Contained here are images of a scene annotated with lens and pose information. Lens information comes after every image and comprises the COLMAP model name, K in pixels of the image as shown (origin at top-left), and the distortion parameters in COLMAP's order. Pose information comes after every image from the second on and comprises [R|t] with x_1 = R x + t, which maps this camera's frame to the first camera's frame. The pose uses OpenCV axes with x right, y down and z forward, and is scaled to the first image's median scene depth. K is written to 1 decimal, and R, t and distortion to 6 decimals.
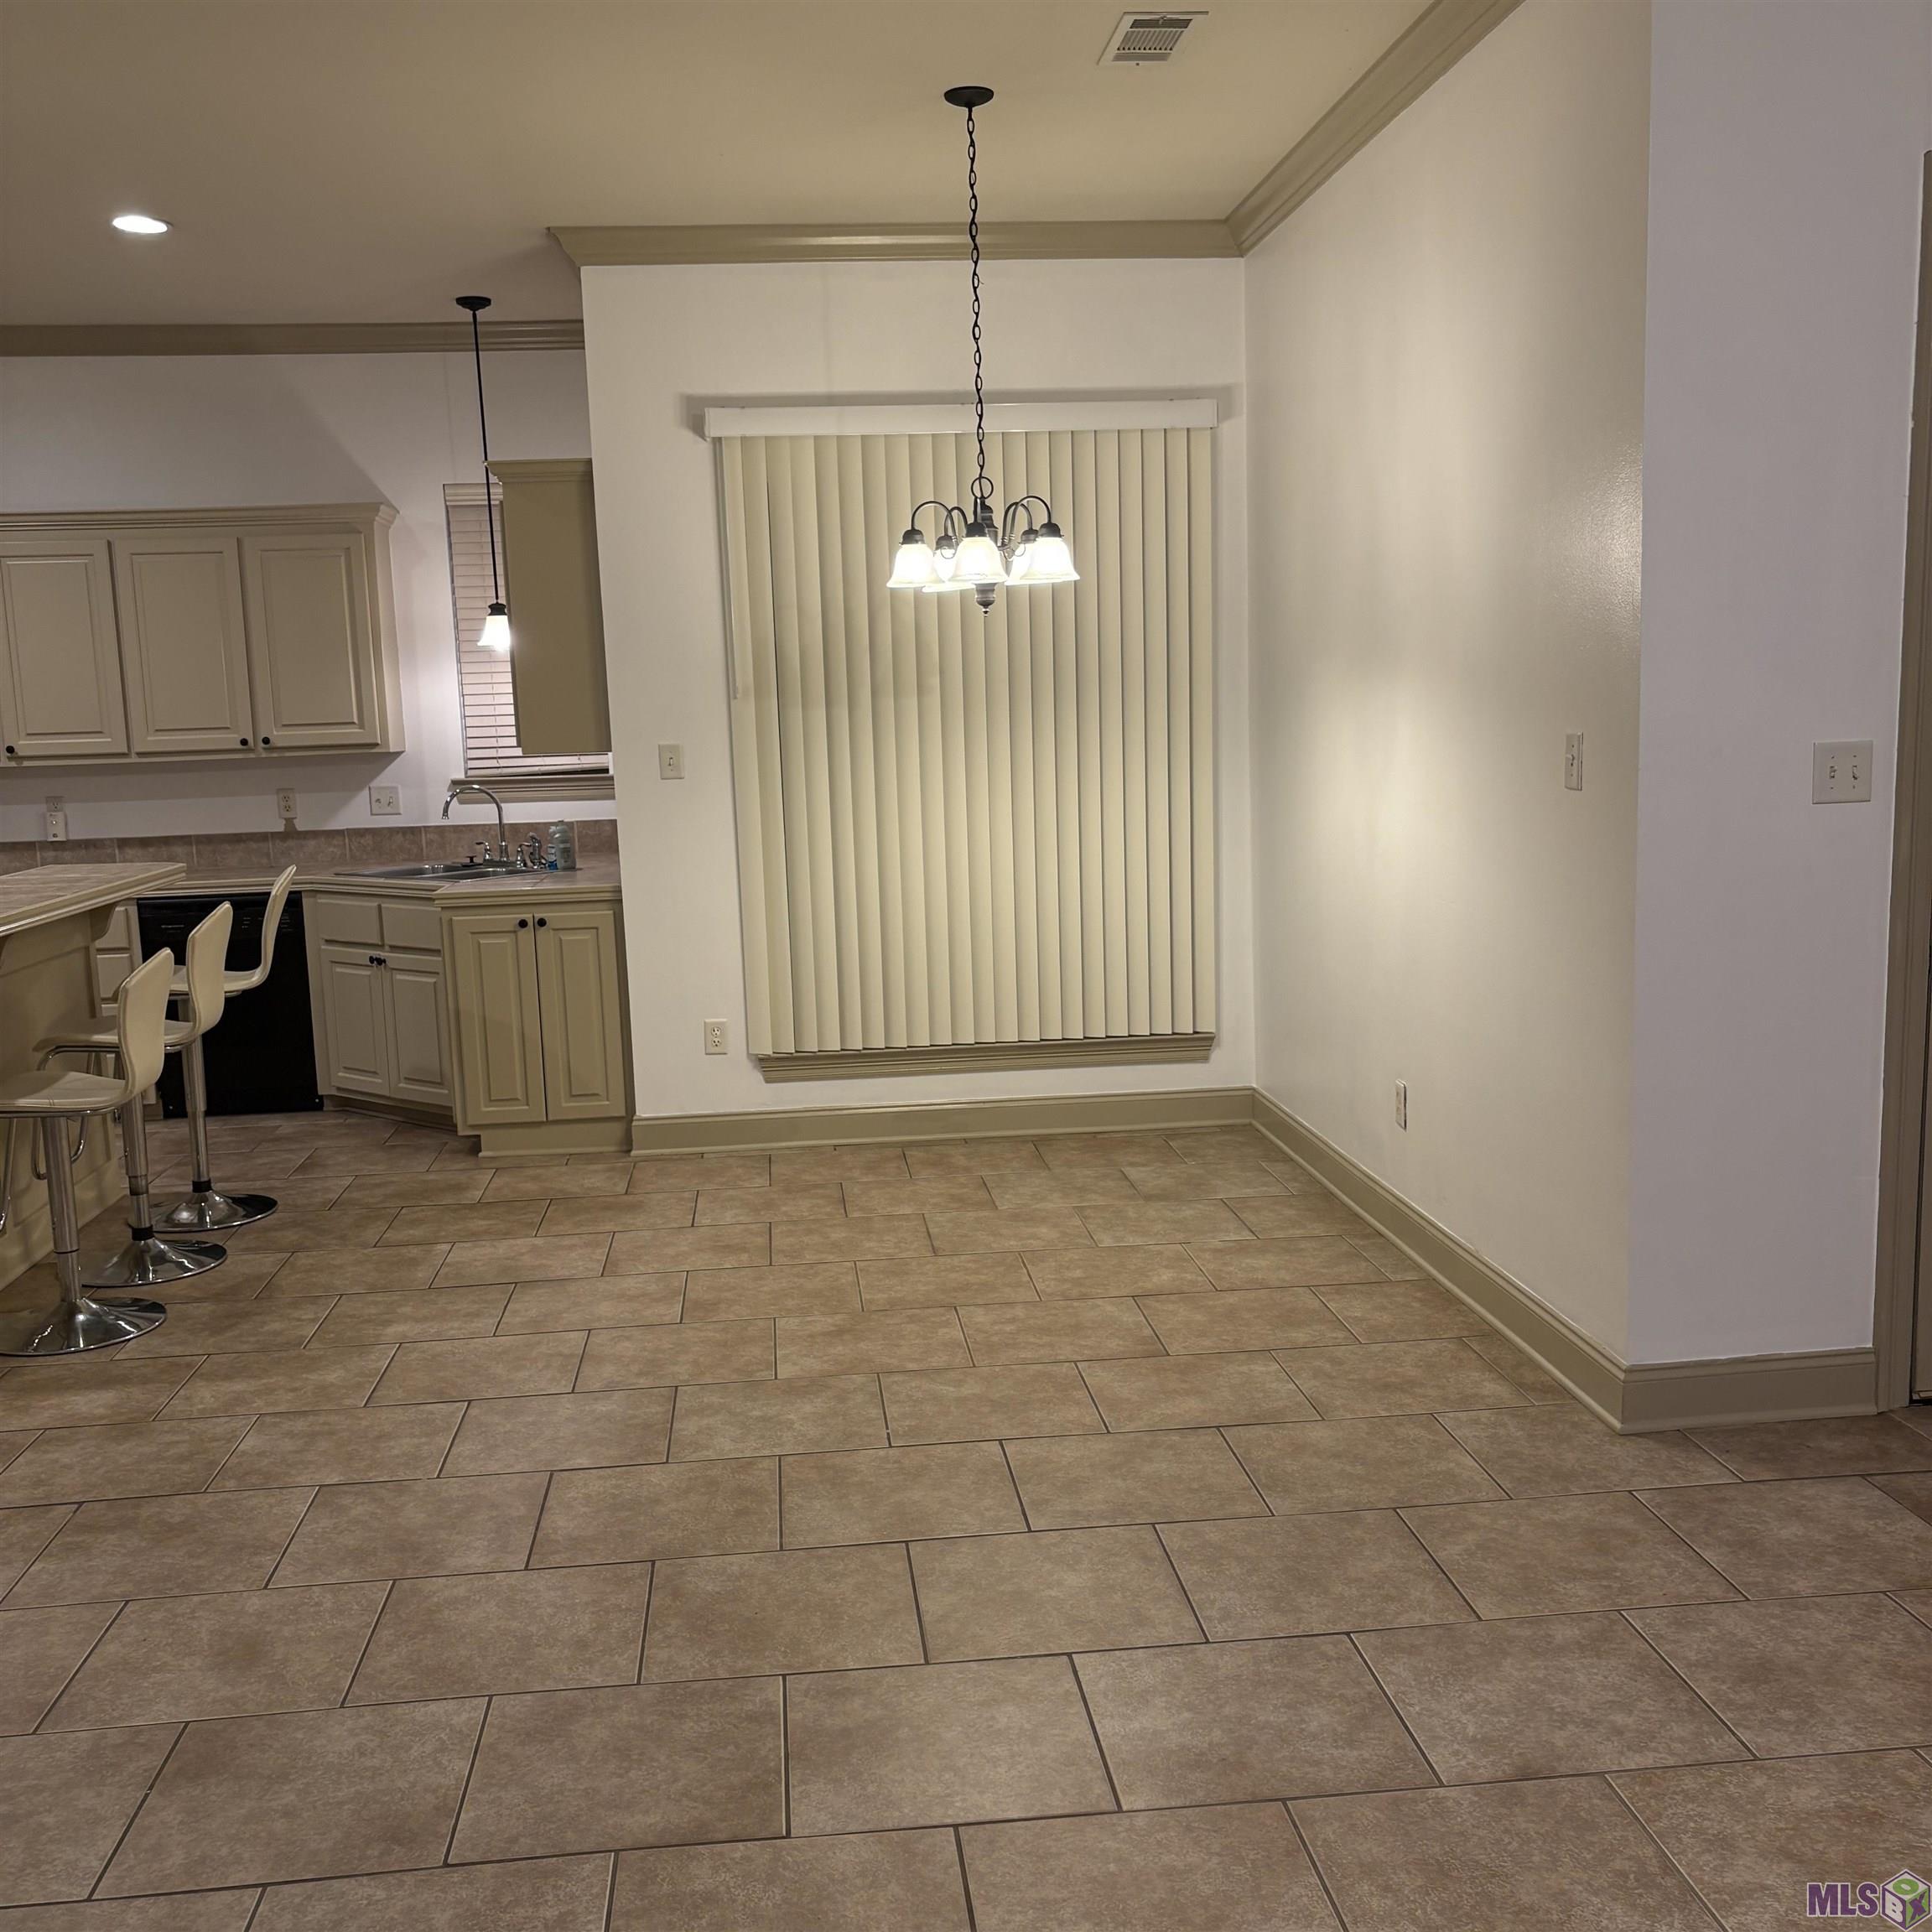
lens RADIAL K [[1834.3, 0, 962.1], [0, 1834.3, 983.1], [0, 0, 1]] dist [0.017440, -0.113227]
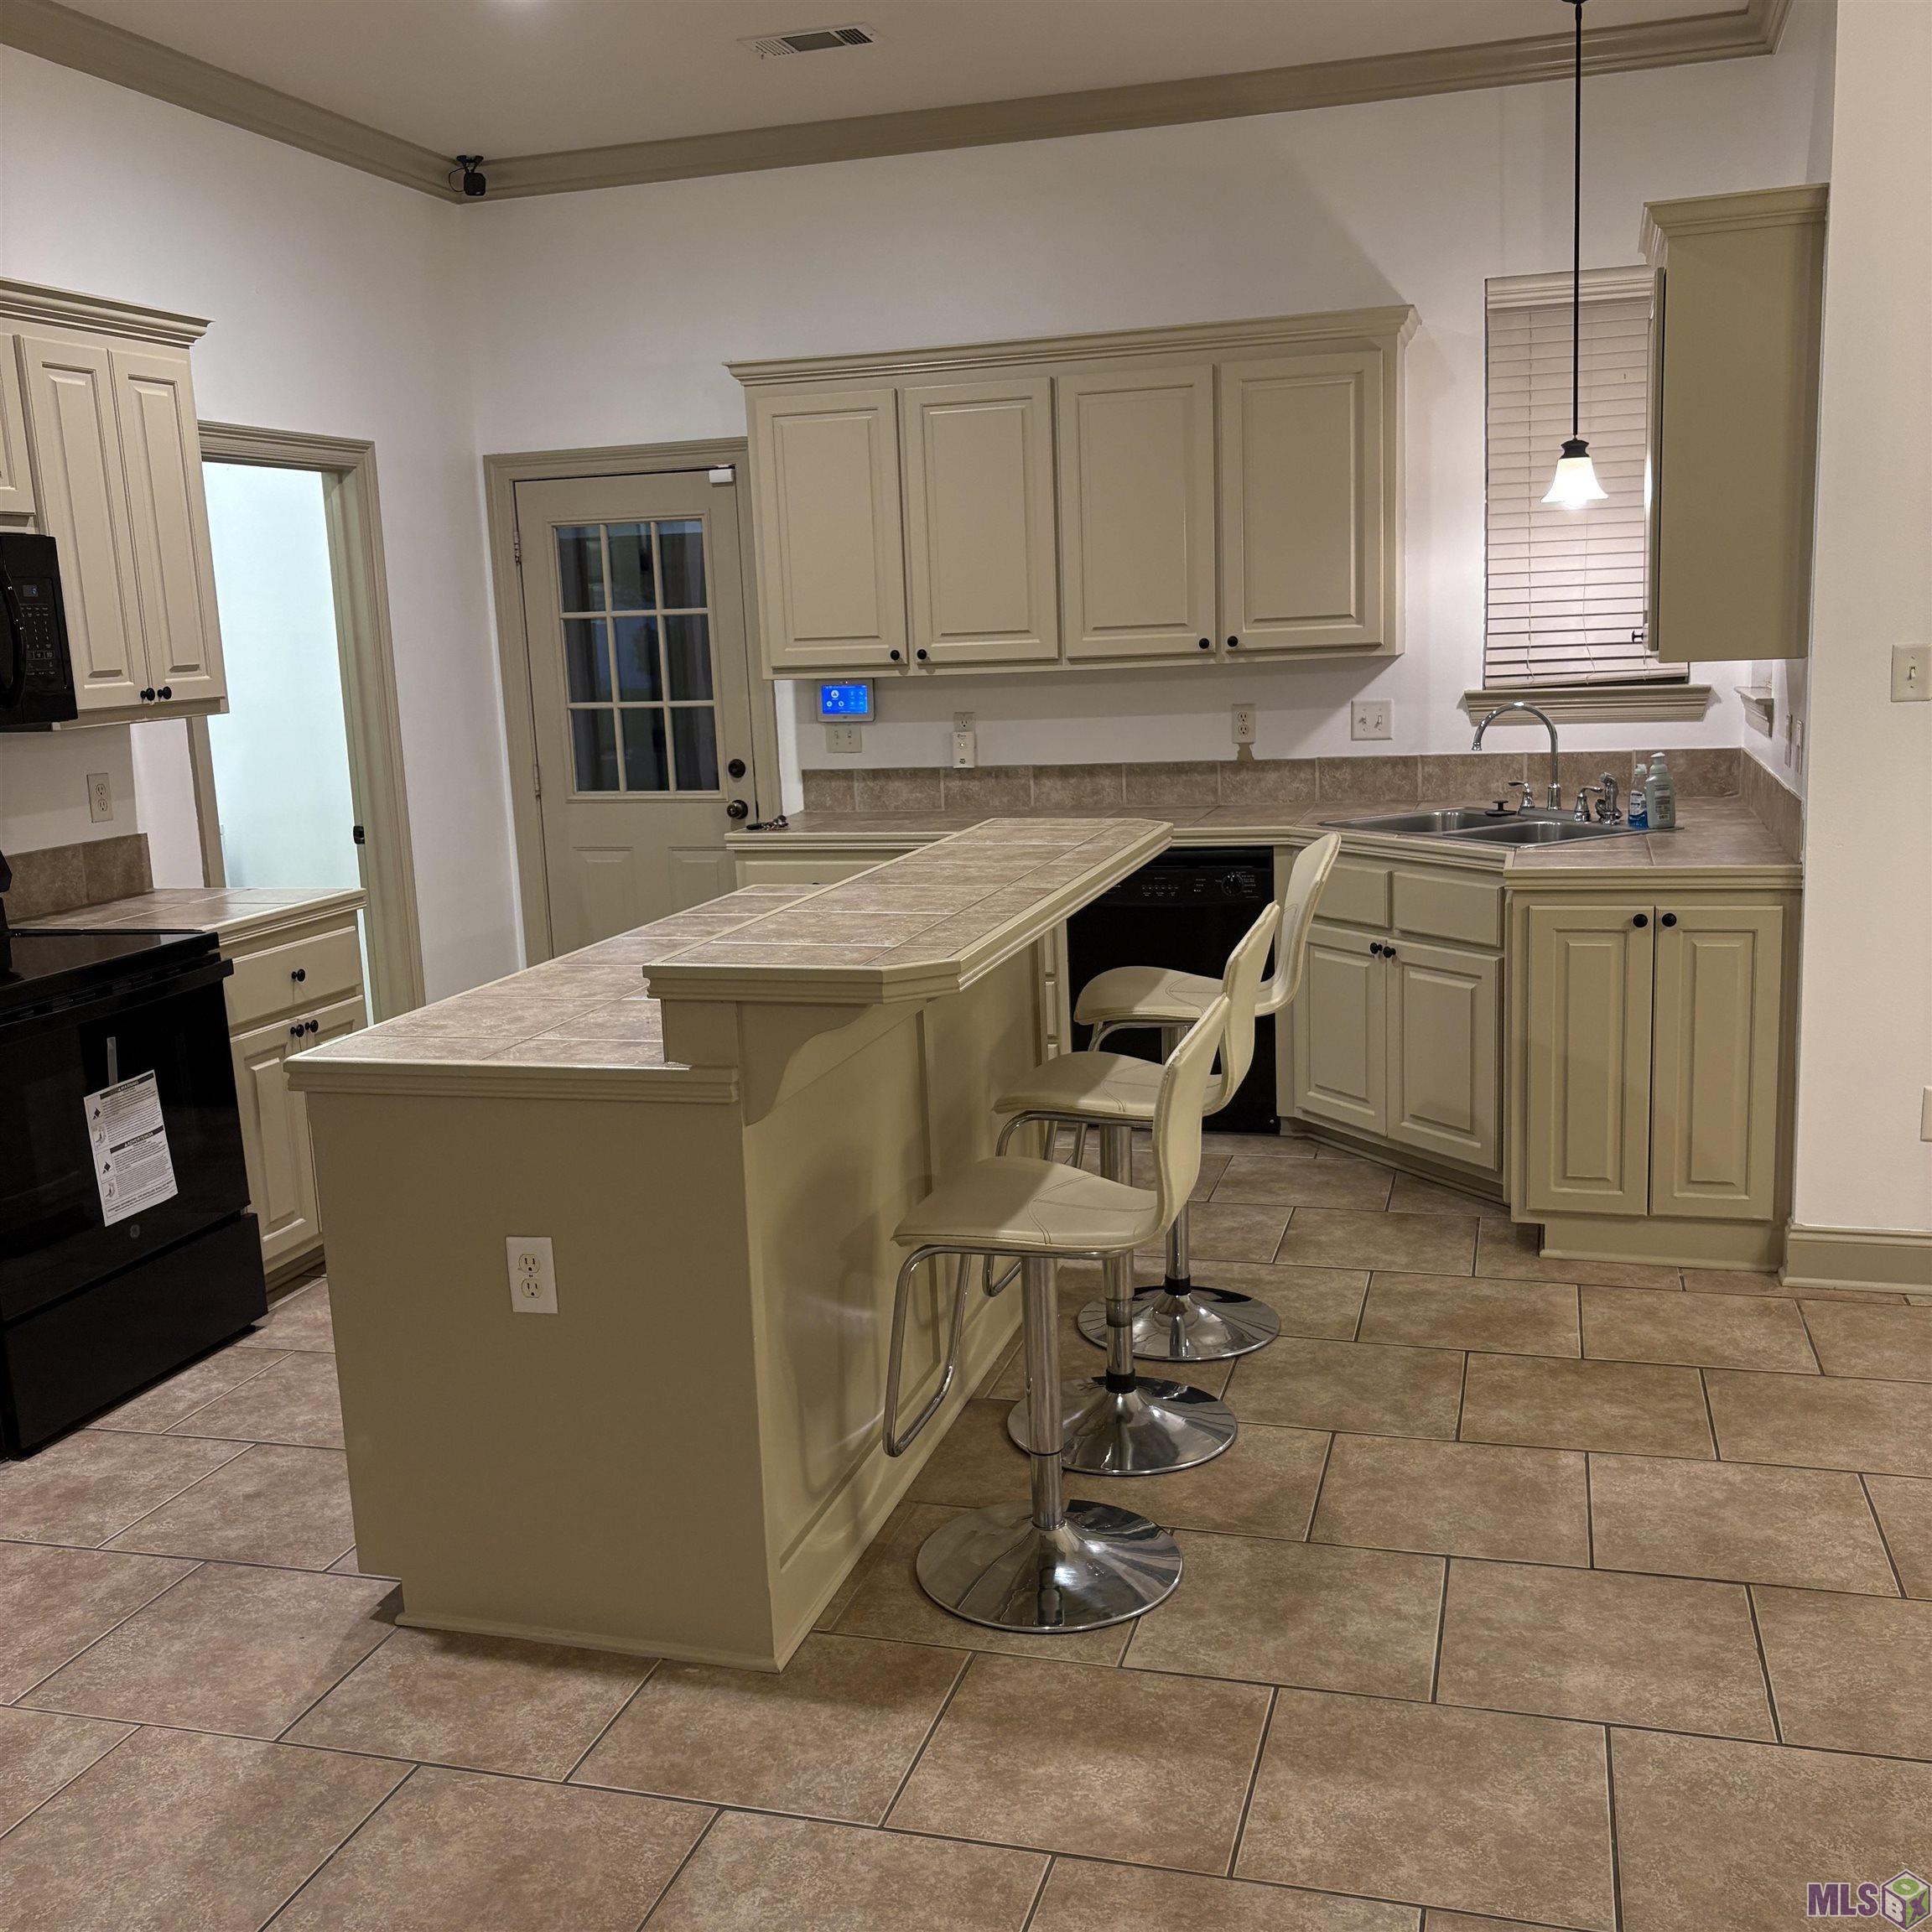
lens RADIAL K [[1834.3, 0, 962.1], [0, 1834.3, 983.1], [0, 0, 1]] dist [0.017440, -0.113227]
pose [[0.917263, 0.065063, -0.392931, -0.201475], [-0.042065, 0.996875, 0.066867, -0.043681], [0.396054, -0.044806, 0.917134, 0.297417]]
